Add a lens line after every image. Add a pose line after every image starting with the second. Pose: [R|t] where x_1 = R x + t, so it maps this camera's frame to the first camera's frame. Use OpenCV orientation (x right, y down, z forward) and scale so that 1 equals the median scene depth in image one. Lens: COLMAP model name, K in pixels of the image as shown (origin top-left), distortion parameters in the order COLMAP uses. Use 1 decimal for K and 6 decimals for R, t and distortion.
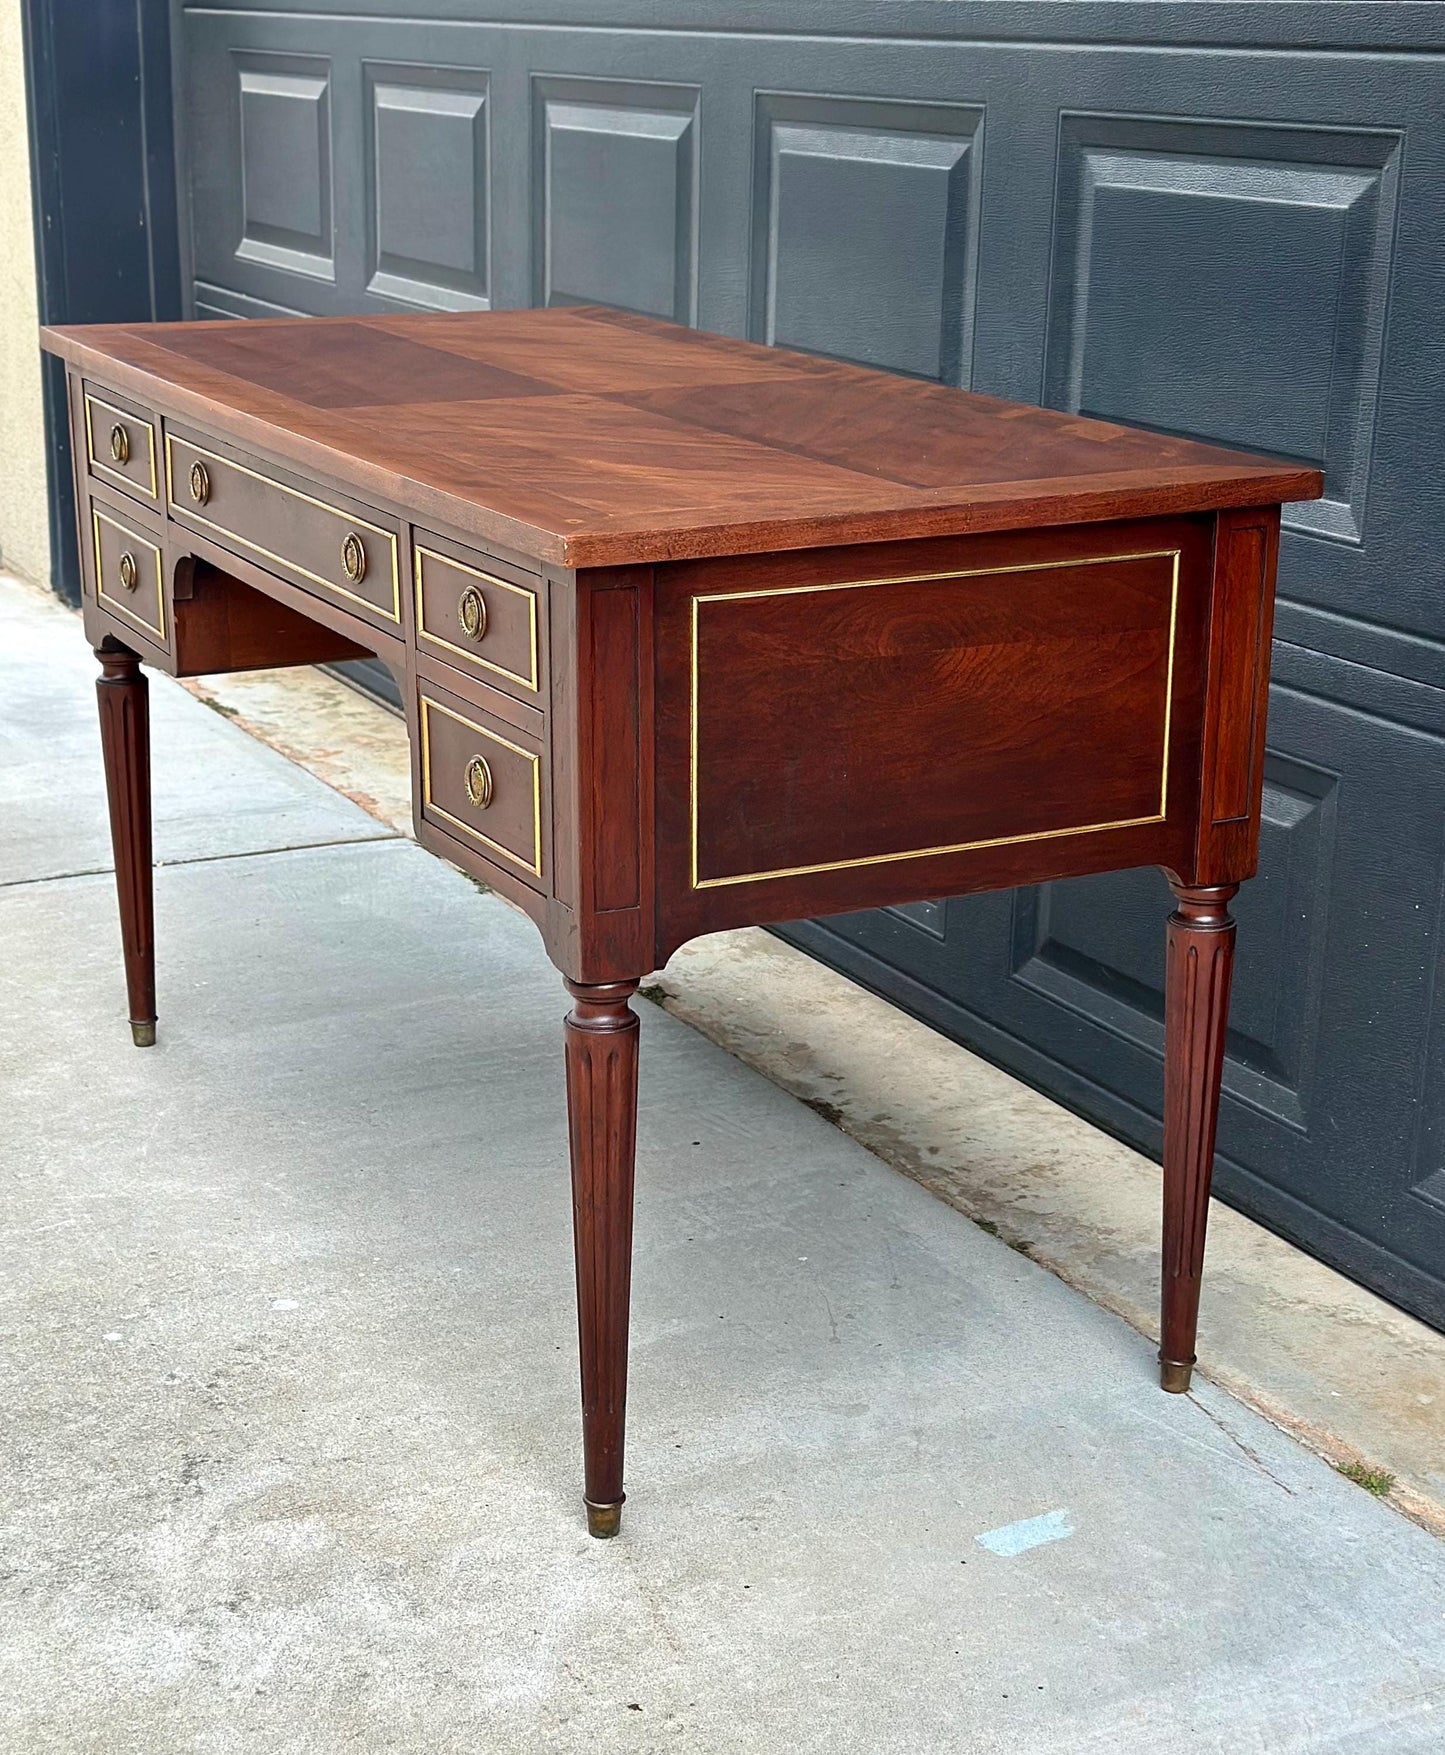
lens RADIAL K [[2924.7, 0, 744.8], [0, 2924.7, 899.7], [0, 0, 1]] dist [0.153310, -0.049950]
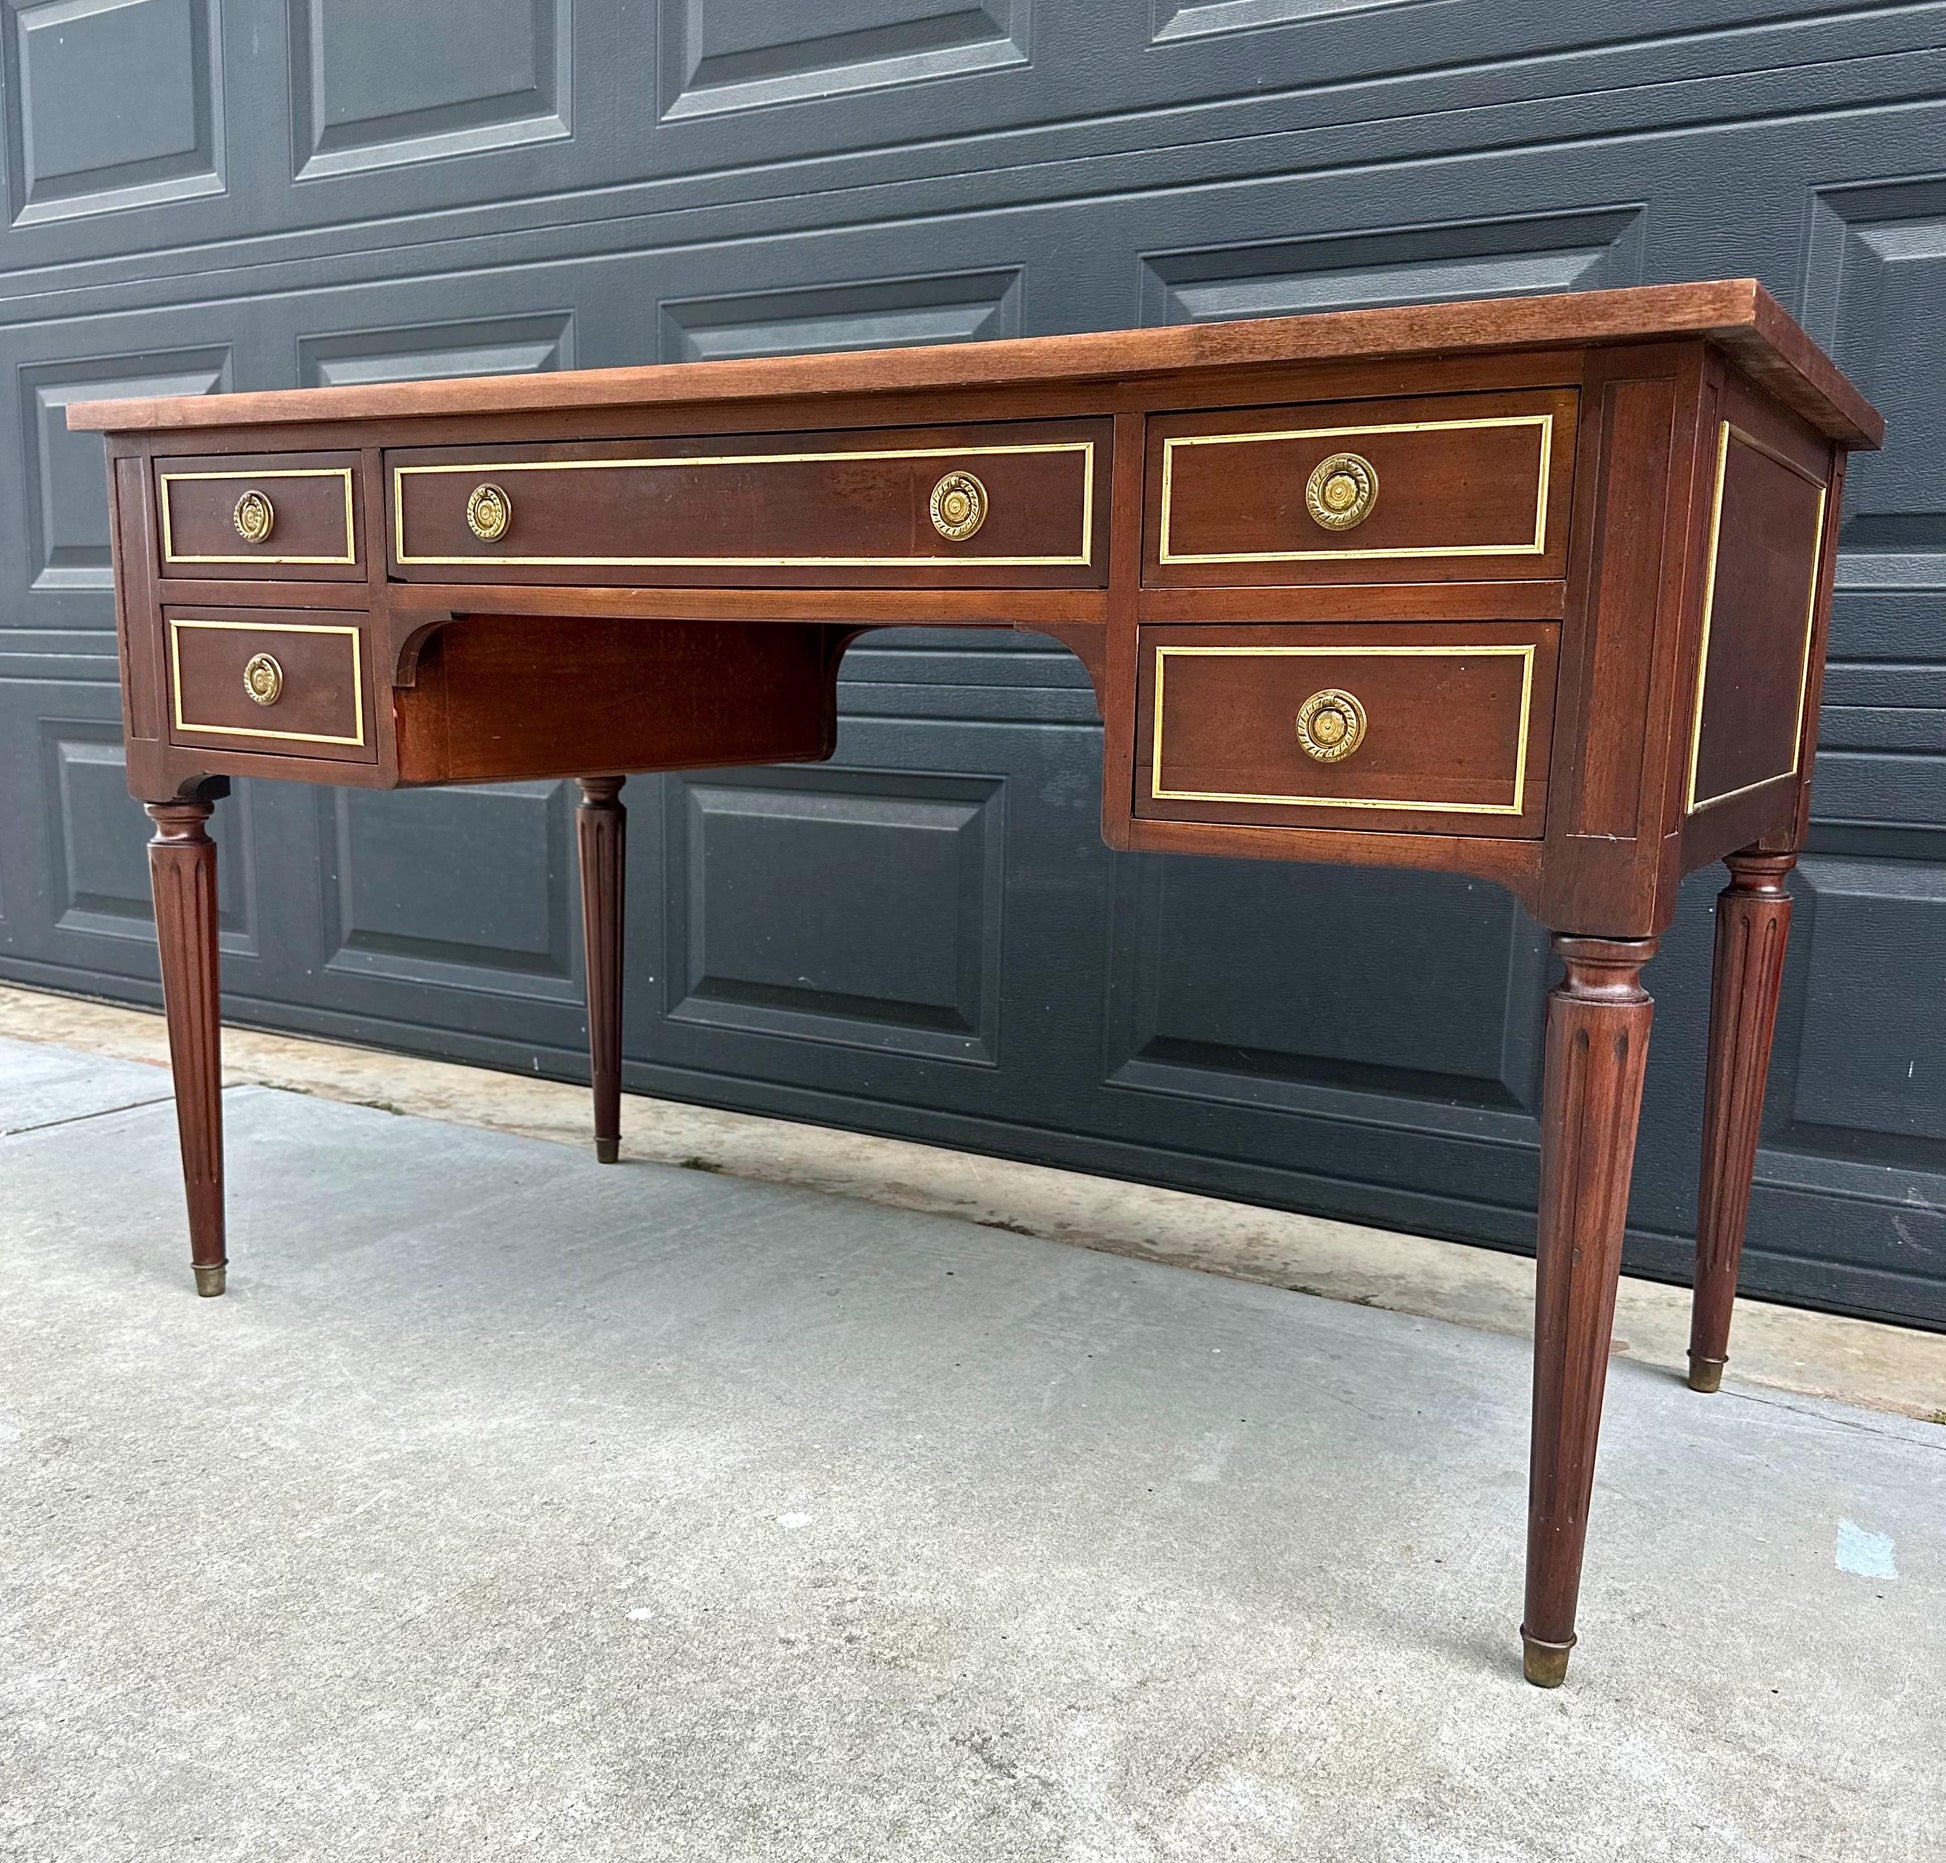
lens RADIAL K [[1840.3, 0, 969.1], [0, 1840.3, 1011.2], [0, 0, 1]] dist [0.181767, -0.389395]
pose [[0.850998, -0.091861, 0.517072, -0.364748], [0.143230, 0.987855, -0.060229, 0.041669], [-0.505260, 0.125314, 0.853820, 0.548334]]
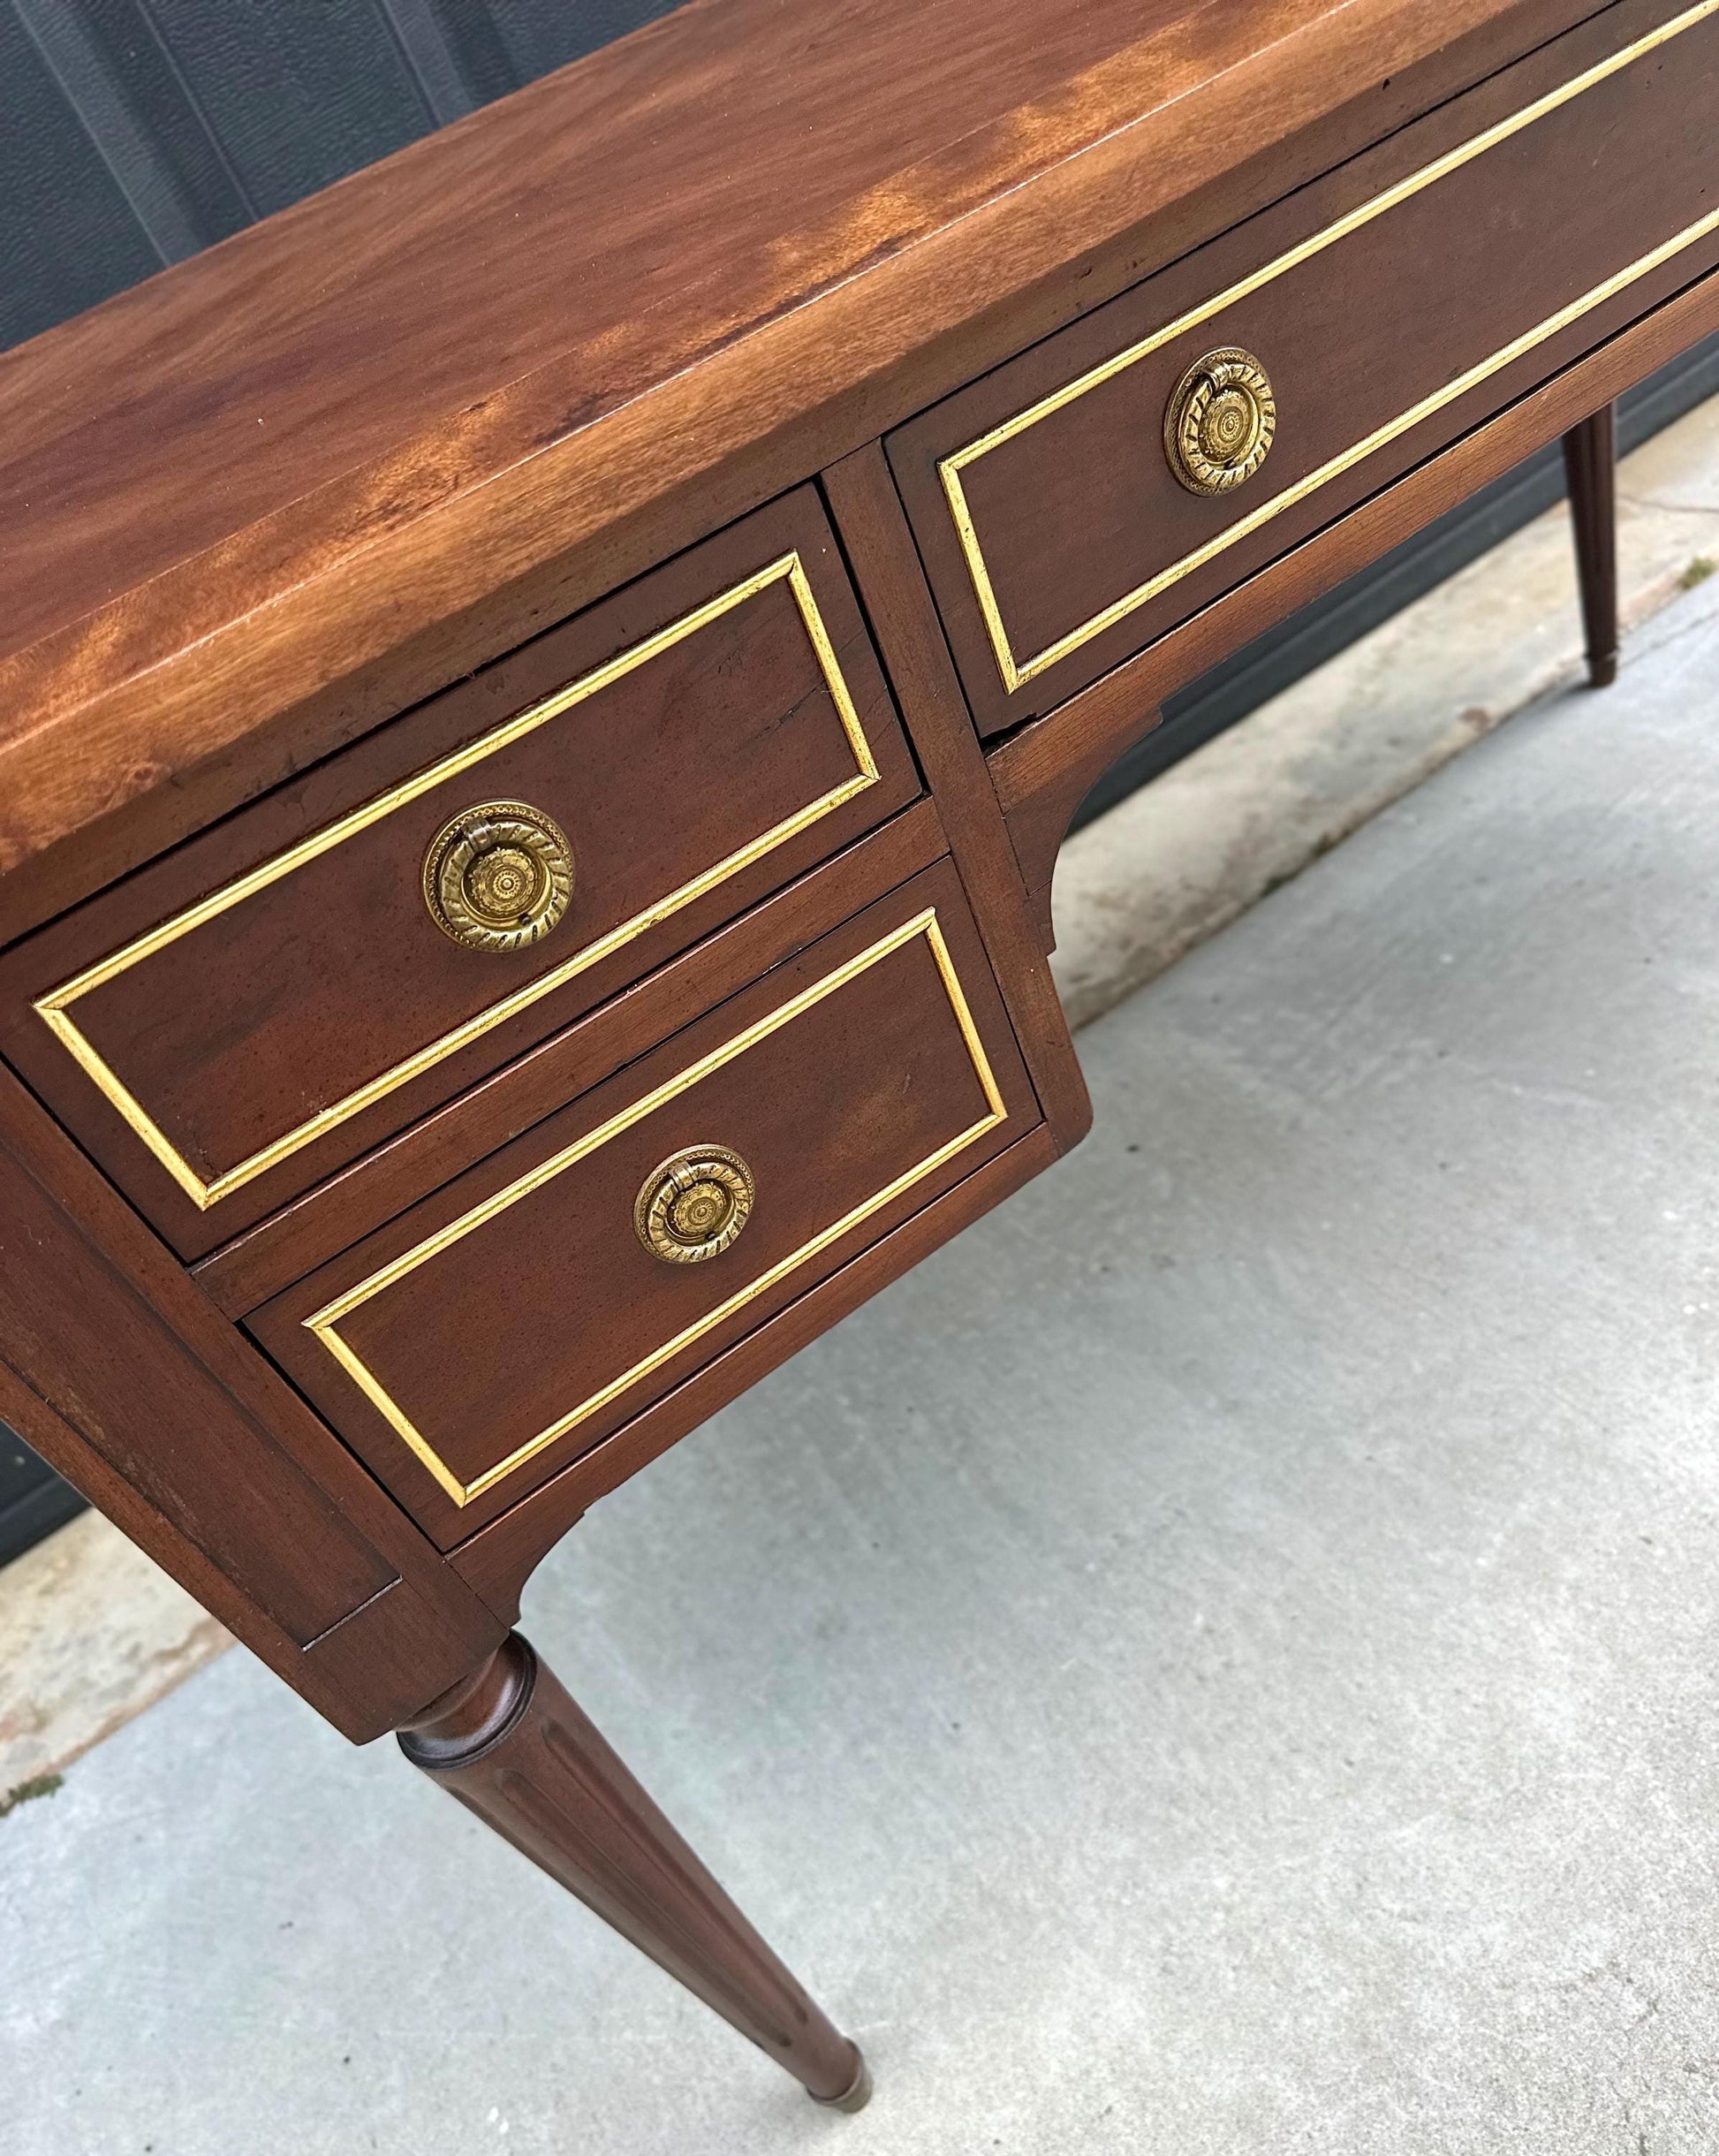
lens RADIAL K [[1649.8, 0, 860.6], [0, 1649.8, 1145.8], [0, 0, 1]] dist [0.041540, -0.085850]
pose [[-0.090894, -0.644170, 0.759463, -0.388084], [0.594088, 0.576982, 0.560492, -0.231462], [-0.799248, 0.502133, 0.330249, 1.061823]]
